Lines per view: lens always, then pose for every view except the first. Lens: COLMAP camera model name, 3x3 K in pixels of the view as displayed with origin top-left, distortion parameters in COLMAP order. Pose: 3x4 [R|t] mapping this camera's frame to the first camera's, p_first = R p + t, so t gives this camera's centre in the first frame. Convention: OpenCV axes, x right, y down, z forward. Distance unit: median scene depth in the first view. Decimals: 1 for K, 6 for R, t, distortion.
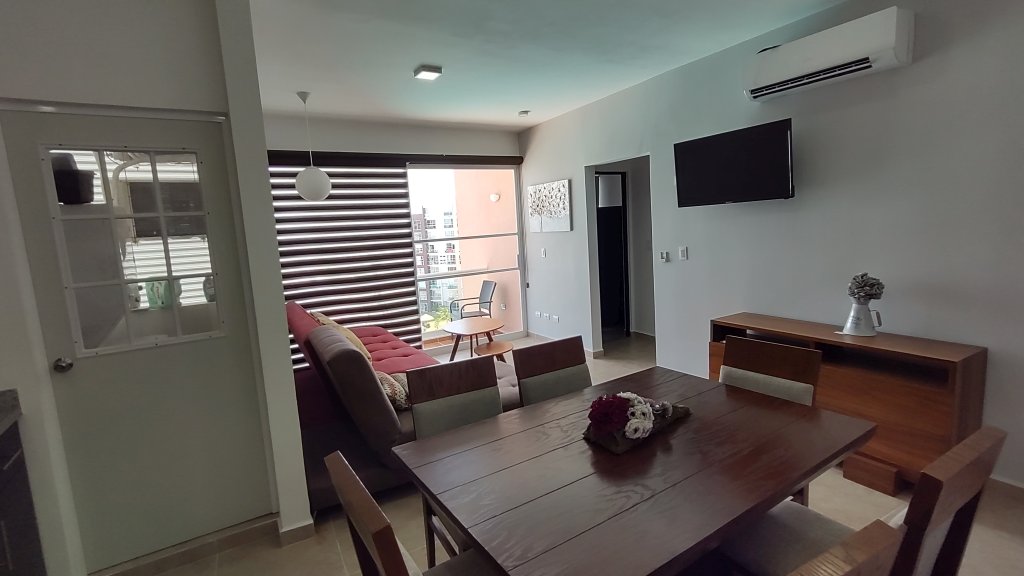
lens RADIAL K [[475.2, 0, 512.0], [0, 475.2, 288.0], [0, 0, 1]] dist [0.000072, 0.001121]
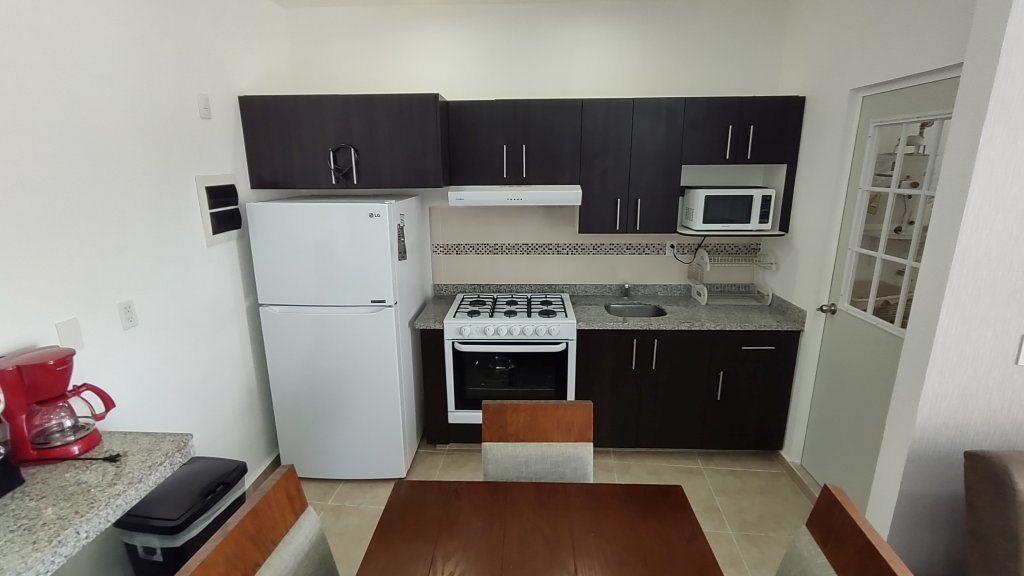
lens RADIAL K [[475.2, 0, 512.0], [0, 475.2, 288.0], [0, 0, 1]] dist [0.000072, 0.001121]
pose [[-0.597038, 0.272792, -0.754407, 0.238401], [-0.055911, 0.923971, 0.378354, -0.157277], [0.800262, 0.268071, -0.536394, 0.503906]]
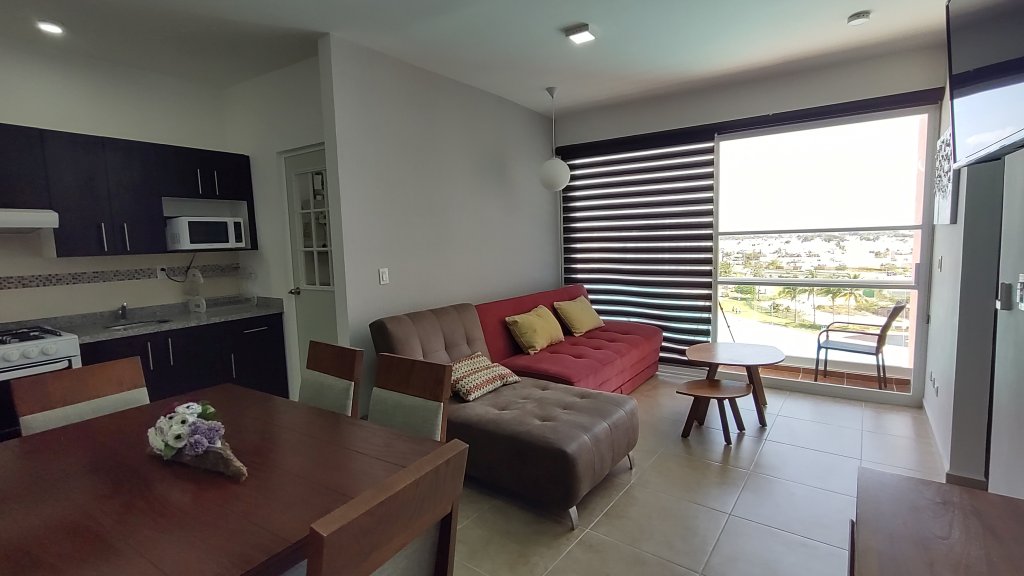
lens RADIAL K [[475.2, 0, 512.0], [0, 475.2, 288.0], [0, 0, 1]] dist [0.000072, 0.001121]
pose [[0.379903, 0.155663, -0.911835, 0.555393], [-0.117091, 0.985903, 0.119524, -0.088344], [0.917586, 0.061360, 0.392774, 0.532799]]
